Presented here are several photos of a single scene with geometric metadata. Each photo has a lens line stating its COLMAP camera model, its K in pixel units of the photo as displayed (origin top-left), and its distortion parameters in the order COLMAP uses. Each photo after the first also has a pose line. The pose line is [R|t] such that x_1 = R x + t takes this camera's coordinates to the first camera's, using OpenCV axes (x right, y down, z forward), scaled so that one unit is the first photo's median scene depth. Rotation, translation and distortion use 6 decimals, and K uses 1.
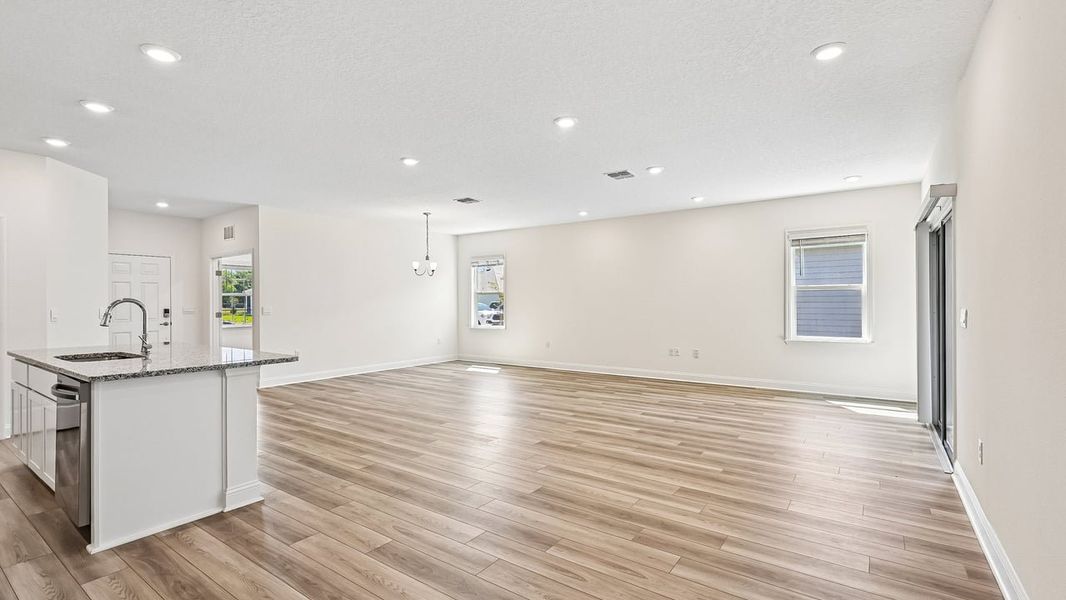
lens RADIAL K [[478.4, 0, 536.2], [0, 478.4, 302.0], [0, 0, 1]] dist [-0.000182, -0.000118]
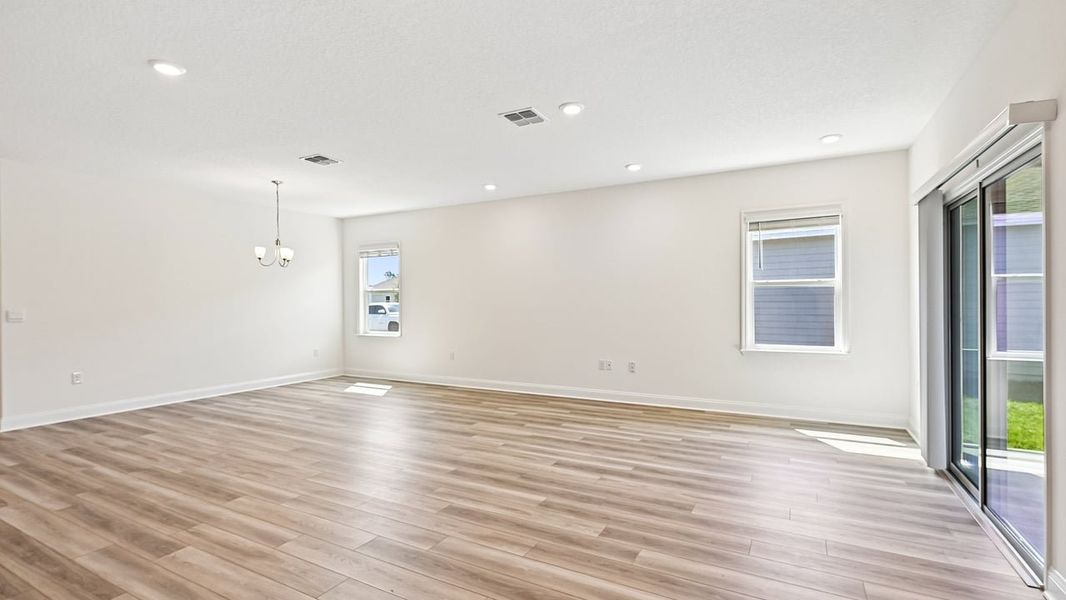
lens RADIAL K [[486.8, 0, 536.5], [0, 486.8, 302.0], [0, 0, 1]] dist [0.002874, 0.000429]
pose [[0.992535, -0.001724, 0.121952, 0.105404], [0.001762, 0.999998, -0.000209, 0.000070], [-0.121951, 0.000422, 0.992536, 0.293147]]
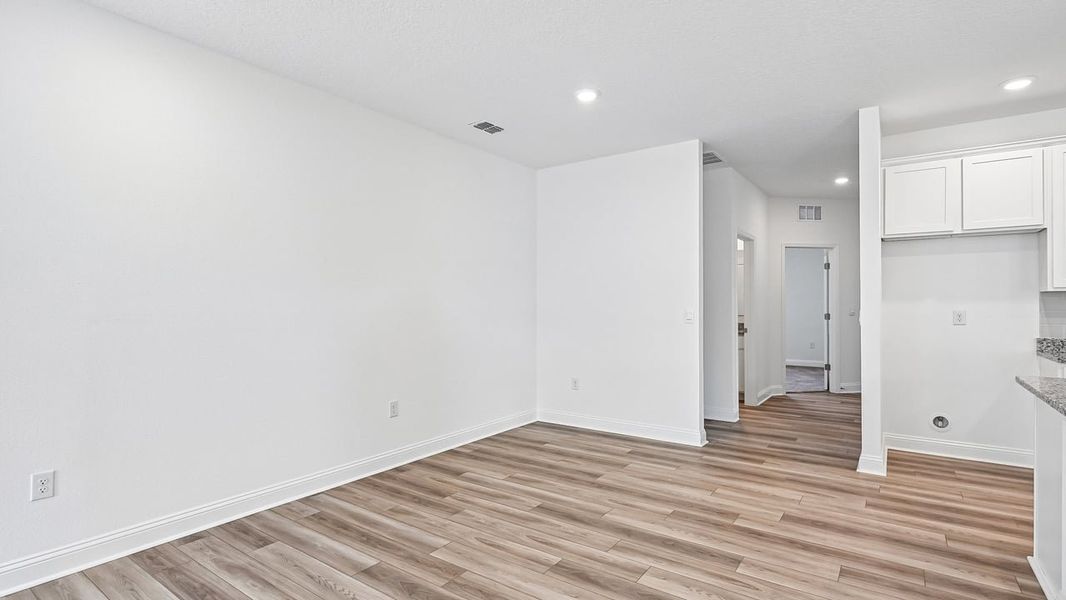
lens RADIAL K [[507.0, 0, 536.7], [0, 507.0, 301.6], [0, 0, 1]] dist [-0.000131, -0.000344]
pose [[-0.999967, 0.005487, 0.006036, 0.027251], [0.005491, 0.999985, 0.000758, -0.002079], [-0.006032, 0.000791, -0.999981, 0.878351]]
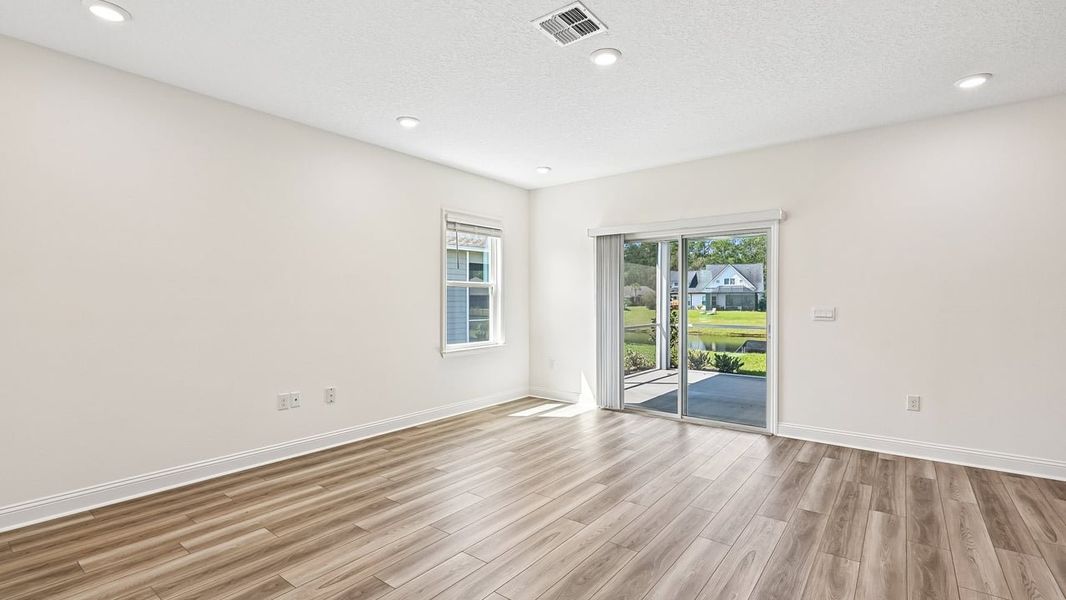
lens RADIAL K [[478.4, 0, 536.2], [0, 478.4, 302.0], [0, 0, 1]] dist [-0.000182, -0.000118]
pose [[0.037330, 0.000986, 0.999303, -0.276690], [-0.000165, 1.000000, -0.000980, 0.001150], [-0.999303, -0.000129, 0.037330, 0.985684]]
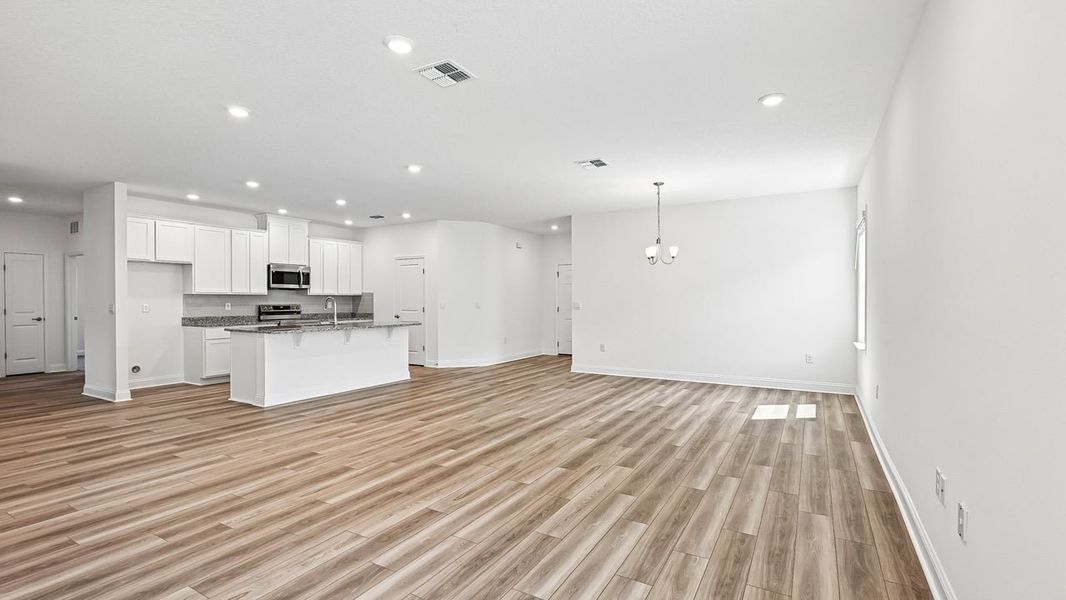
lens RADIAL K [[478.4, 0, 536.2], [0, 478.4, 302.0], [0, 0, 1]] dist [-0.000182, -0.000118]
pose [[0.089952, 0.010557, -0.995890, 0.727544], [0.000548, 0.999943, 0.010650, -0.003007], [0.995946, -0.001504, 0.089941, 1.024784]]
